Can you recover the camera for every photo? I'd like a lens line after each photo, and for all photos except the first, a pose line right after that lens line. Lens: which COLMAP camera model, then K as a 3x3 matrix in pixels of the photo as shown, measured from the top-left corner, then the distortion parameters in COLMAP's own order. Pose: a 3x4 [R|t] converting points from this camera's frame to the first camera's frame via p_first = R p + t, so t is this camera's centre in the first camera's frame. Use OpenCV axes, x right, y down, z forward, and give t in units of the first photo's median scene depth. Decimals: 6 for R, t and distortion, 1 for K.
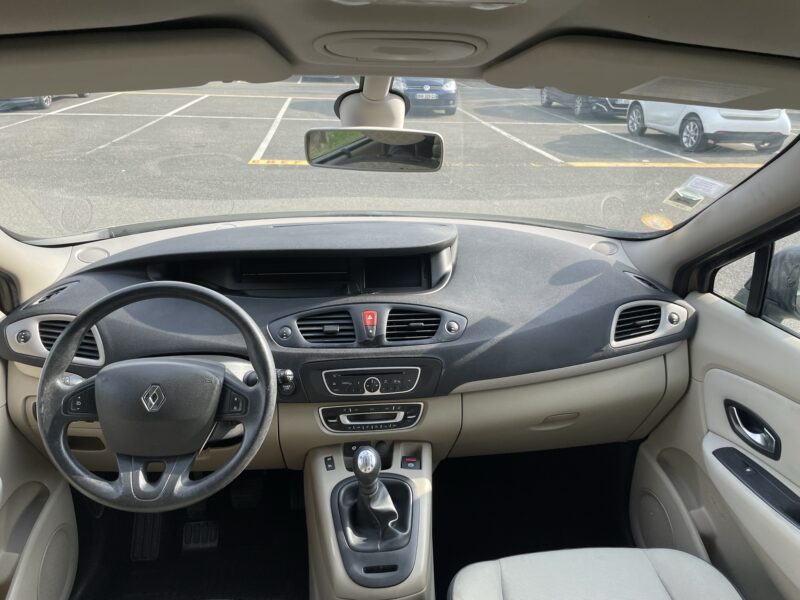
lens RADIAL K [[593.5, 0, 400.0], [0, 593.5, 300.0], [0, 0, 1]] dist [0.100811, -0.132353]
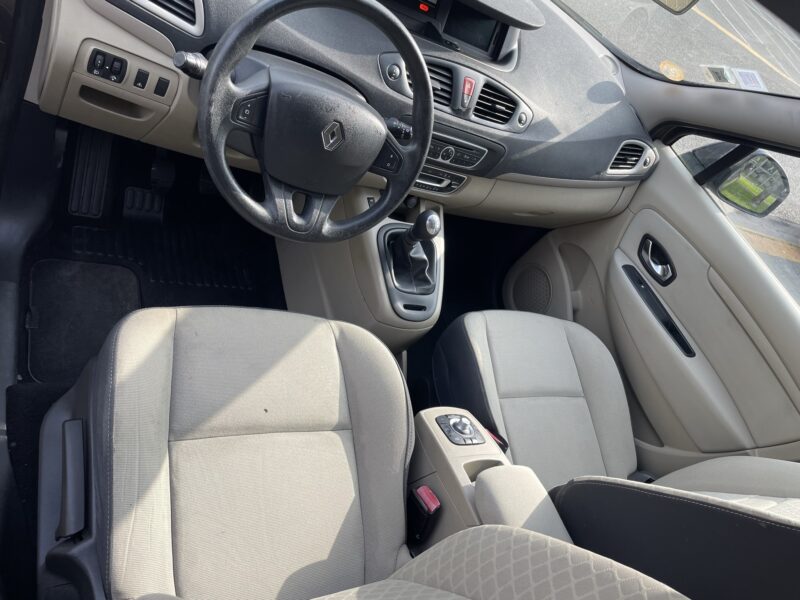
lens RADIAL K [[593.5, 0, 400.0], [0, 593.5, 300.0], [0, 0, 1]] dist [0.100811, -0.132353]
pose [[0.841611, 0.159800, 0.515901, -0.601259], [-0.405368, 0.818112, 0.407884, -0.039182], [-0.356885, -0.552410, 0.753310, 0.099754]]
